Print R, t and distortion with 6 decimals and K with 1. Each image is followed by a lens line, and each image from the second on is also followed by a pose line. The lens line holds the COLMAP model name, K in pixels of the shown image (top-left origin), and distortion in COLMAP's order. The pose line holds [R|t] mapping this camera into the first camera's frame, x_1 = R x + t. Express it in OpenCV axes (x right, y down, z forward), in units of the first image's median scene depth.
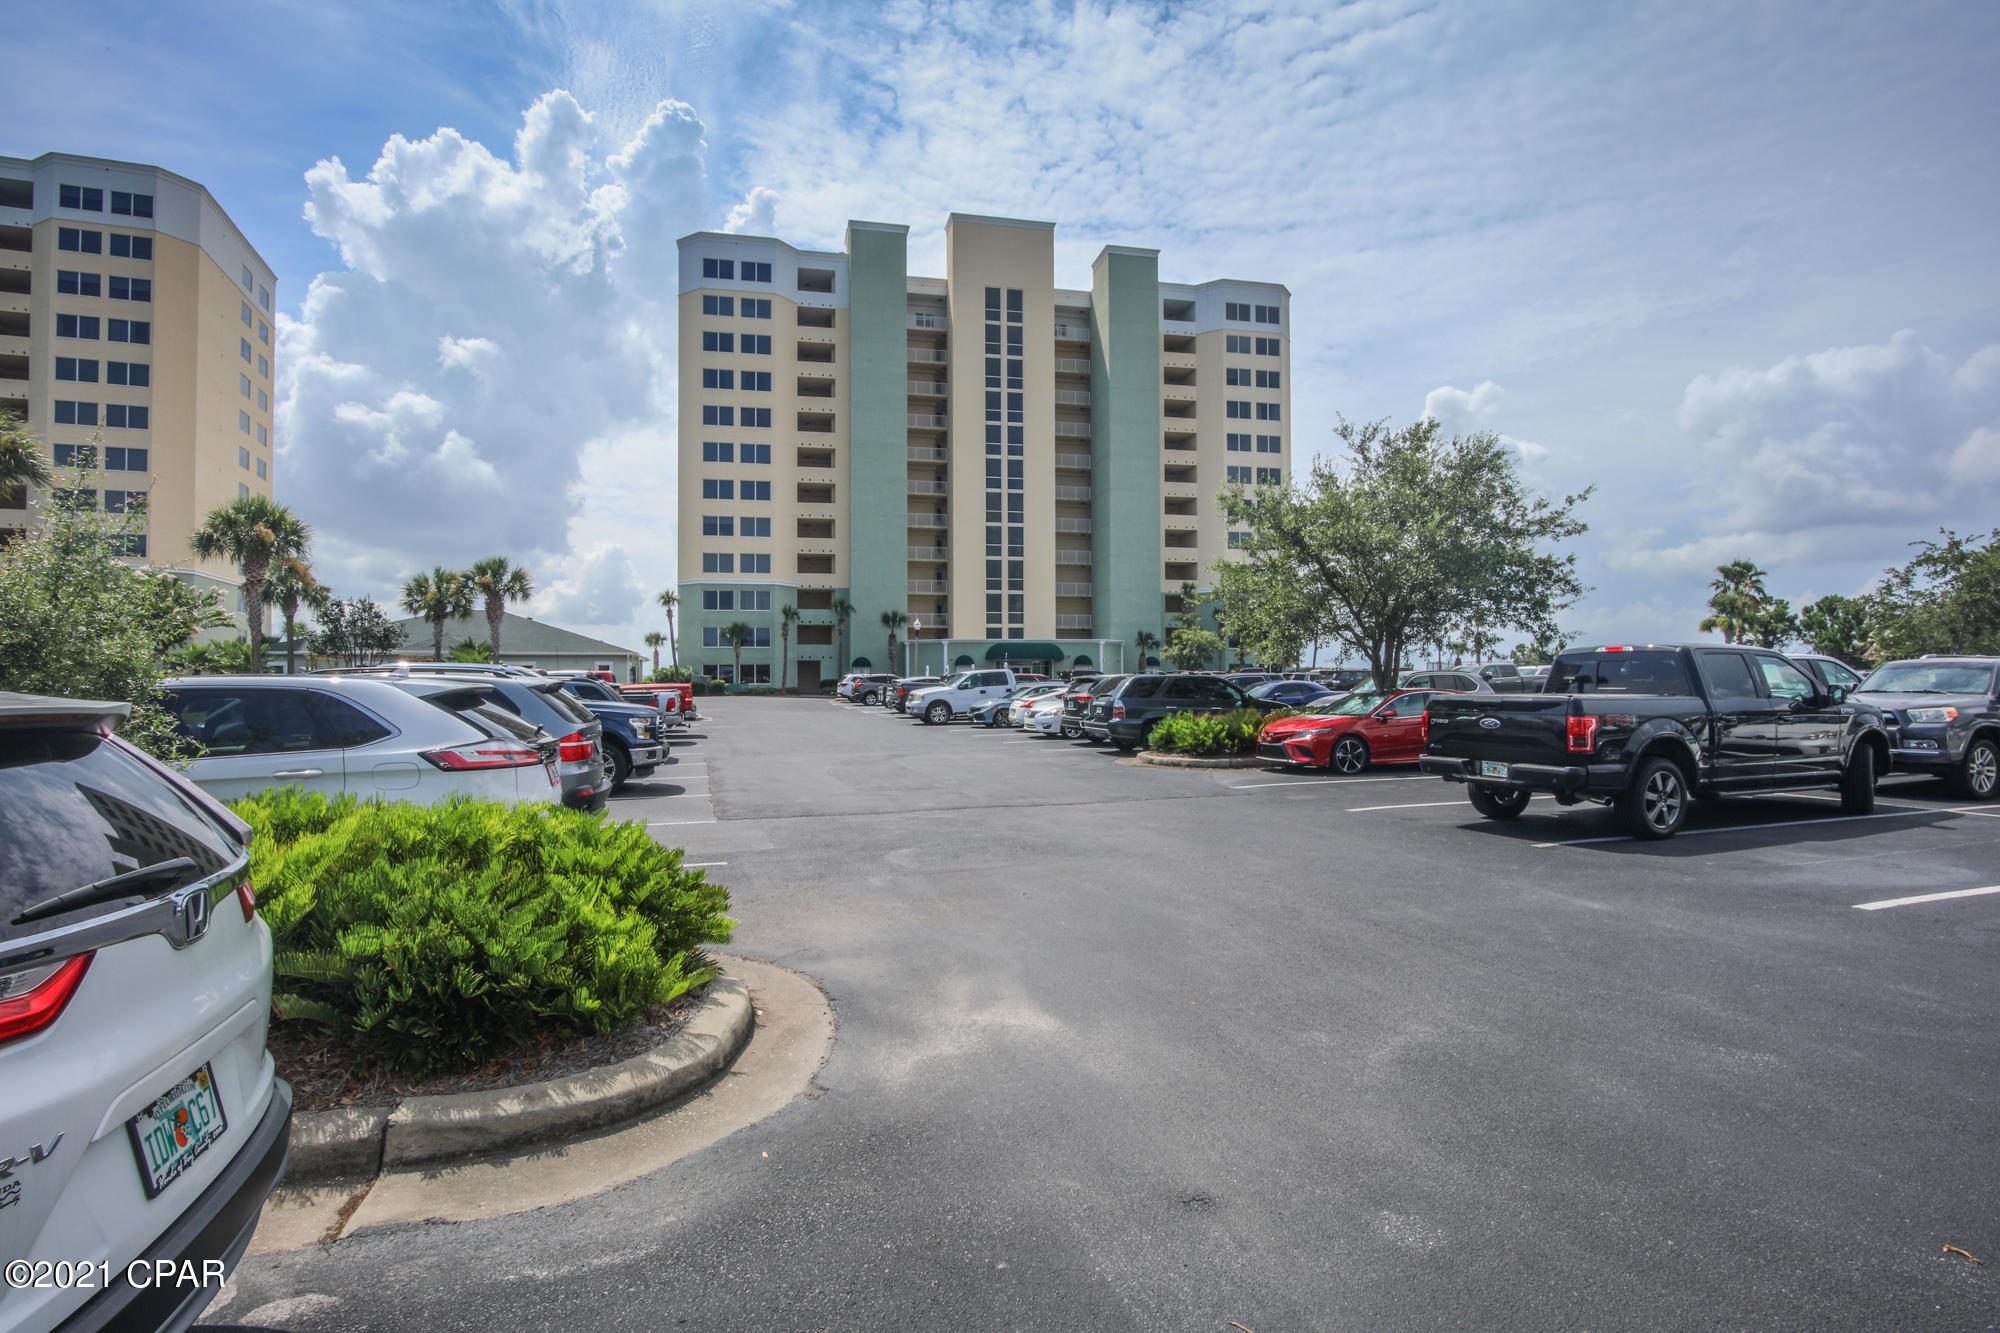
lens RADIAL K [[1030.7, 0, 1000.0], [0, 1030.7, 666.5], [0, 0, 1]] dist [-0.014054, 0.000259]
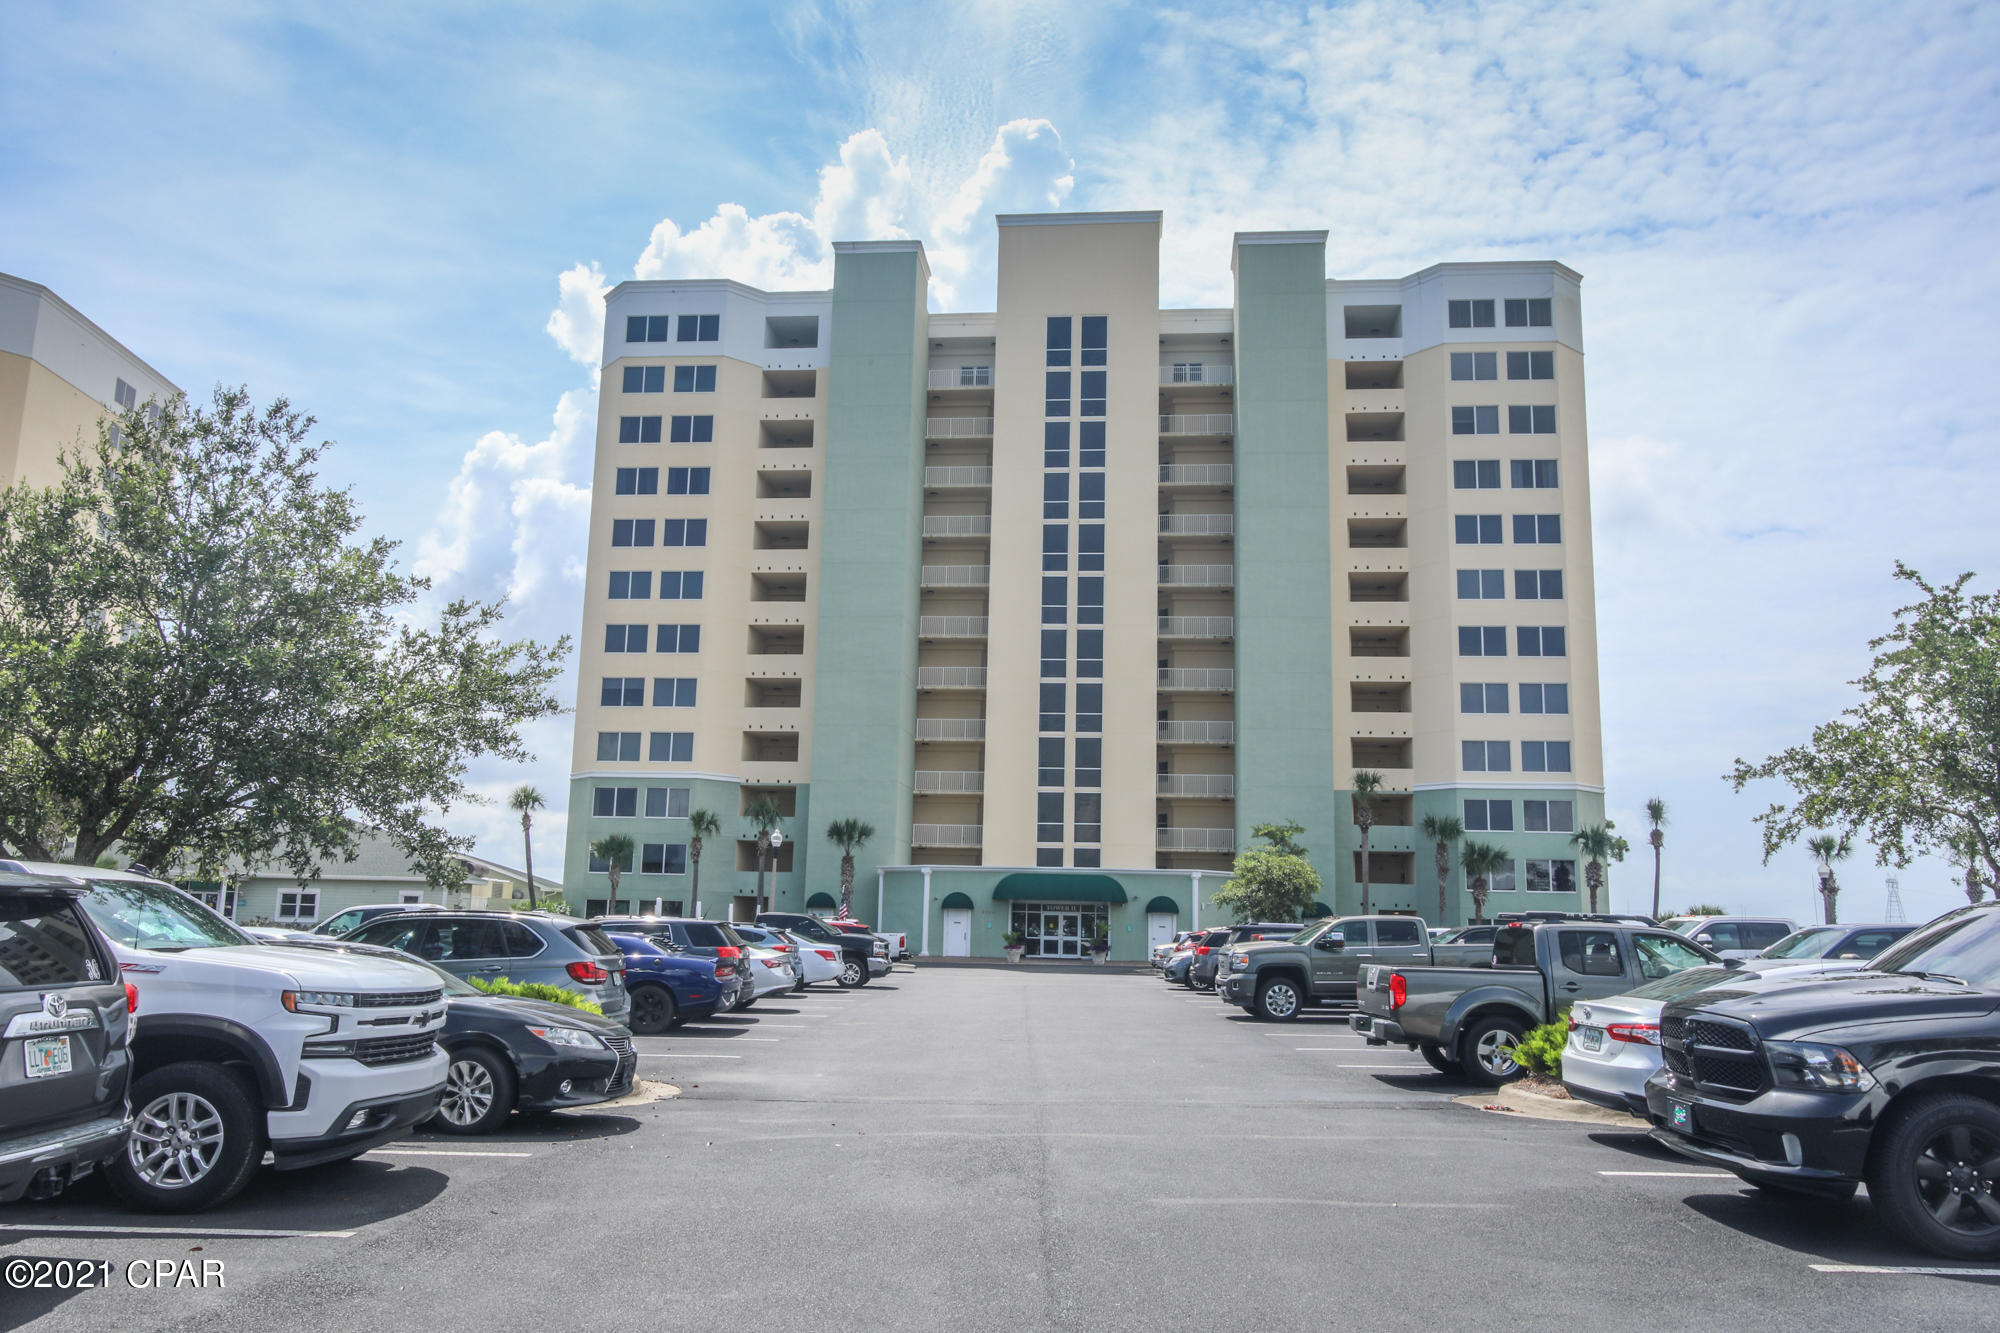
lens RADIAL K [[1564.1, 0, 1000.0], [0, 1564.1, 666.5], [0, 0, 1]] dist [-0.006051, 0.001702]
pose [[0.944031, -0.030130, -0.328477, 0.261829], [-0.023509, 0.987142, -0.158109, 0.002969], [0.329017, 0.156982, 0.931185, 0.107407]]
